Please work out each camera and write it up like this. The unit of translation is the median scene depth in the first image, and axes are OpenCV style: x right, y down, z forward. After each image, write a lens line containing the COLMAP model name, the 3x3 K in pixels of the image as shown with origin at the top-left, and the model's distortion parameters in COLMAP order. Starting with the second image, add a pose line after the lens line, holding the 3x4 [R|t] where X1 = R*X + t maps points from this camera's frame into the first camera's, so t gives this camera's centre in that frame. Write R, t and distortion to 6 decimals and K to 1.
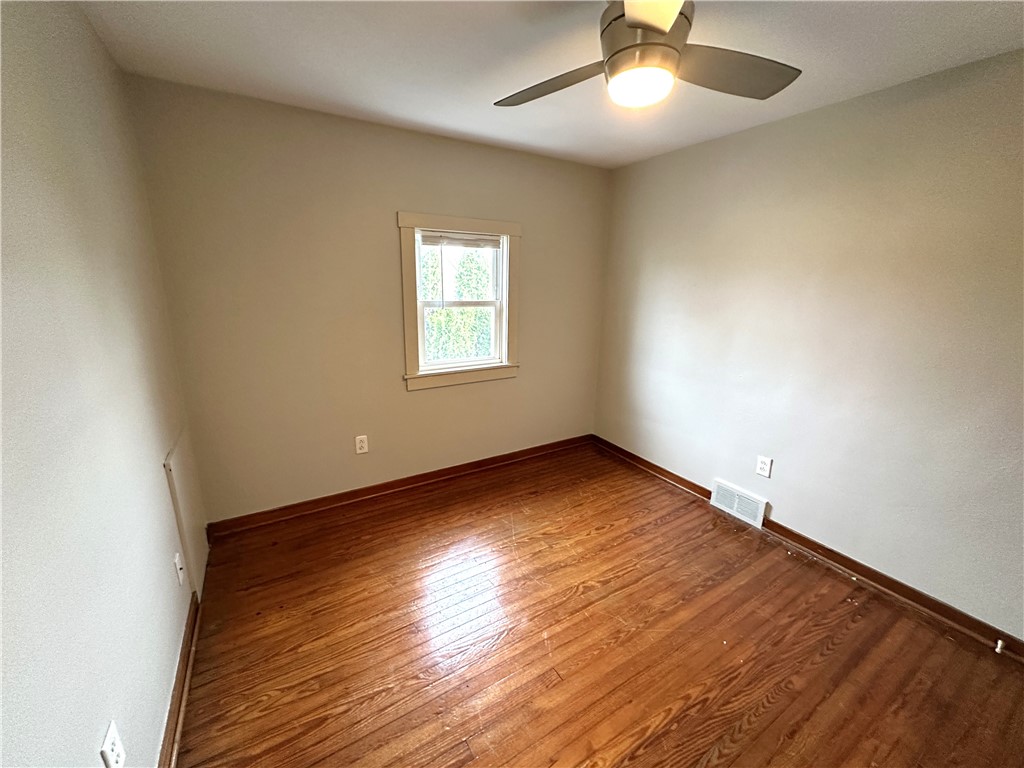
lens RADIAL K [[416.4, 0, 505.7], [0, 416.4, 389.2], [0, 0, 1]] dist [-0.003703, -0.000256]
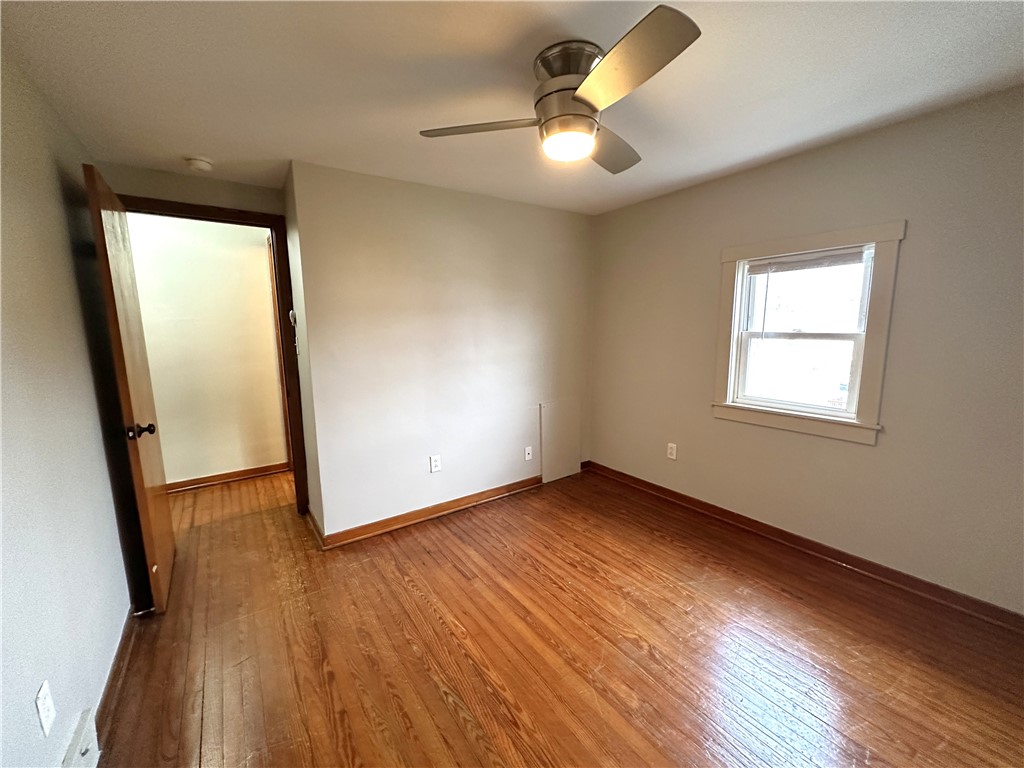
lens RADIAL K [[416.4, 0, 506.5], [0, 416.4, 391.1], [0, 0, 1]] dist [-0.003703, -0.000256]
pose [[0.039002, 0.137486, -0.989736, 0.839381], [-0.244130, 0.961784, 0.123983, -0.067661], [0.968958, 0.236788, 0.071076, 0.460453]]
